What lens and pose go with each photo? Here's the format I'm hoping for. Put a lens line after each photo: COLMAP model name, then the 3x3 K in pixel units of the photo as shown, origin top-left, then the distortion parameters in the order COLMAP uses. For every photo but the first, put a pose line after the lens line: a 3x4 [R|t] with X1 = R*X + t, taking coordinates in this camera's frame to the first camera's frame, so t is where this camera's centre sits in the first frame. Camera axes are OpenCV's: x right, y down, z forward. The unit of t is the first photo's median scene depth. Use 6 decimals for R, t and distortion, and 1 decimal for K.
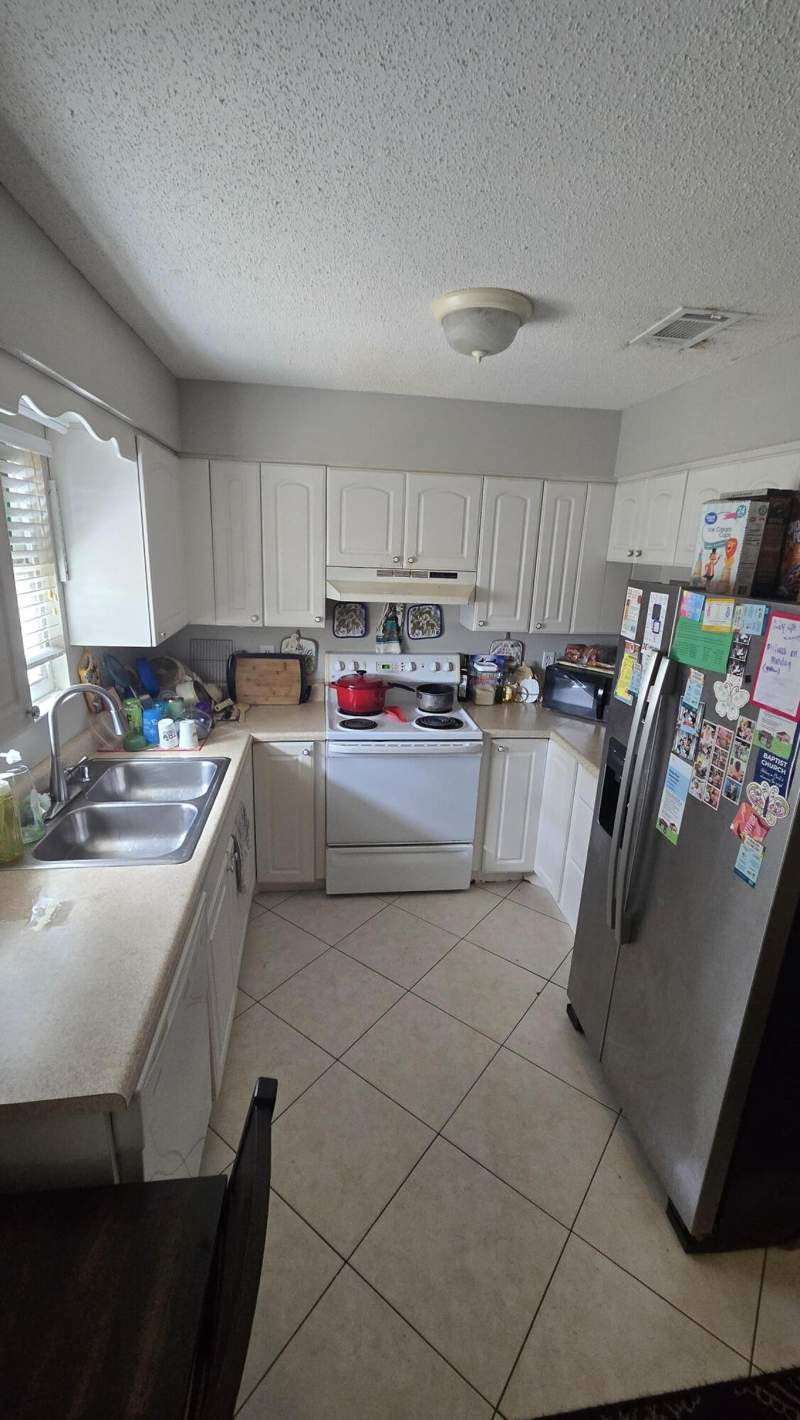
lens RADIAL K [[571.4, 0, 408.3], [0, 571.4, 711.9], [0, 0, 1]] dist [-0.007007, -0.000137]
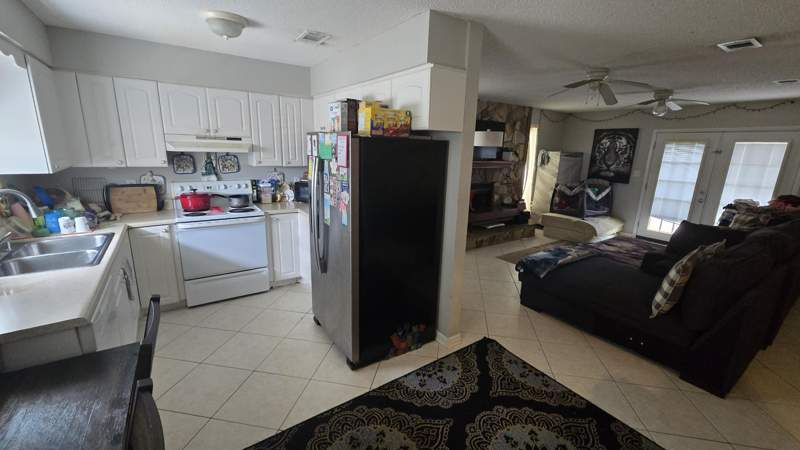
lens RADIAL K [[324.5, 0, 403.2], [0, 324.5, 226.2], [0, 0, 1]] dist [-0.000392, 0.000562]
pose [[0.891176, -0.120789, 0.437282, 0.057657], [0.133749, 0.991015, 0.001166, 0.158049], [-0.433494, 0.057447, 0.899324, -0.308609]]
